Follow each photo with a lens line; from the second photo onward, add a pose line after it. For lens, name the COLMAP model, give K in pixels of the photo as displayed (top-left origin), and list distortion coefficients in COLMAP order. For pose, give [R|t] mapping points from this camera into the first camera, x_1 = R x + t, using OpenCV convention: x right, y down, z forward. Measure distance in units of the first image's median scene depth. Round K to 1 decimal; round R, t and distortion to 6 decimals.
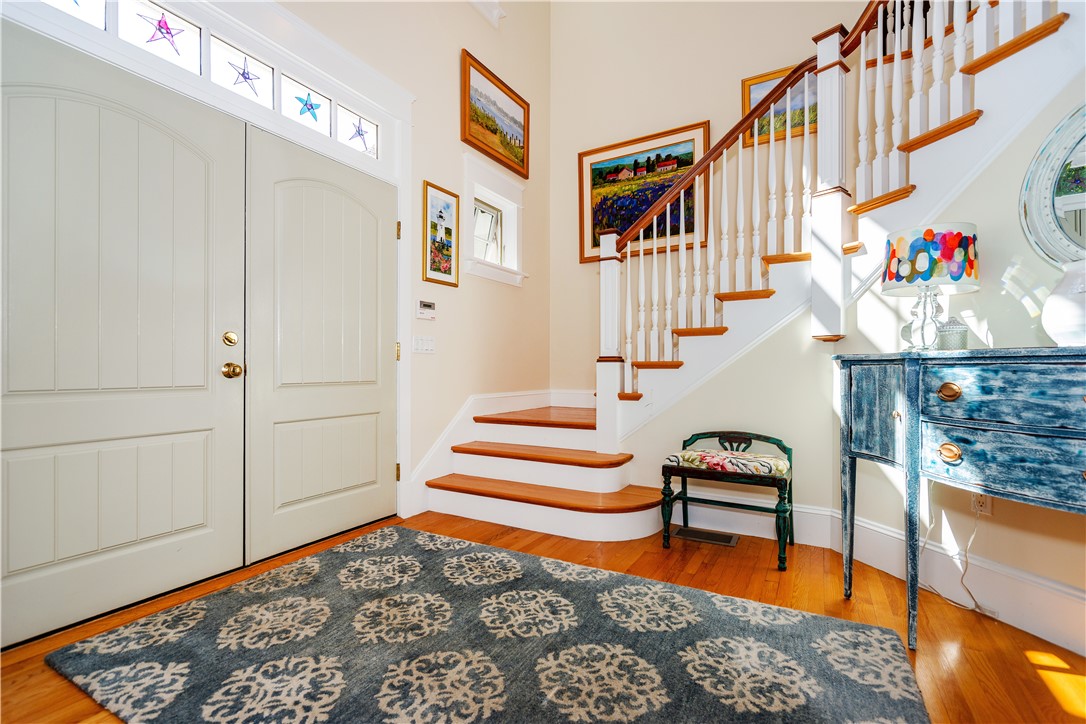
lens RADIAL K [[497.0, 0, 541.9], [0, 497.0, 364.3], [0, 0, 1]] dist [-0.002282, -0.000975]
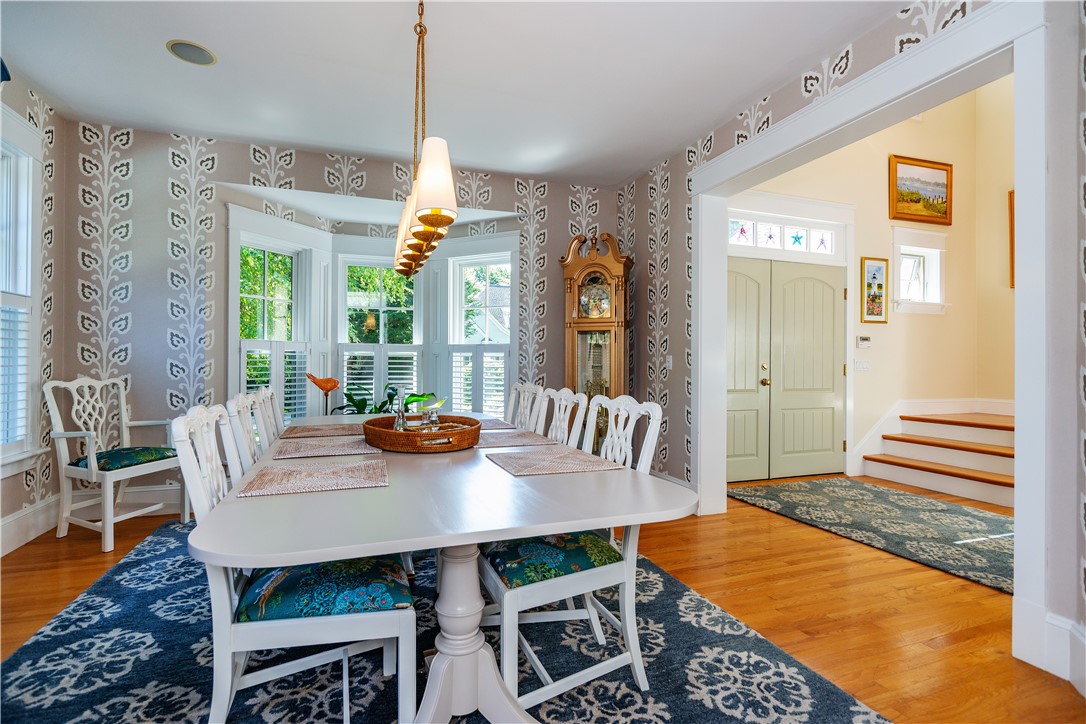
lens RADIAL K [[497.0, 0, 535.1], [0, 497.0, 360.3], [0, 0, 1]] dist [-0.002282, -0.000975]
pose [[0.749116, -0.000475, -0.662439, 0.017278], [-0.002798, 0.999989, -0.003882, -0.043271], [0.662433, 0.004762, 0.749106, -0.757886]]
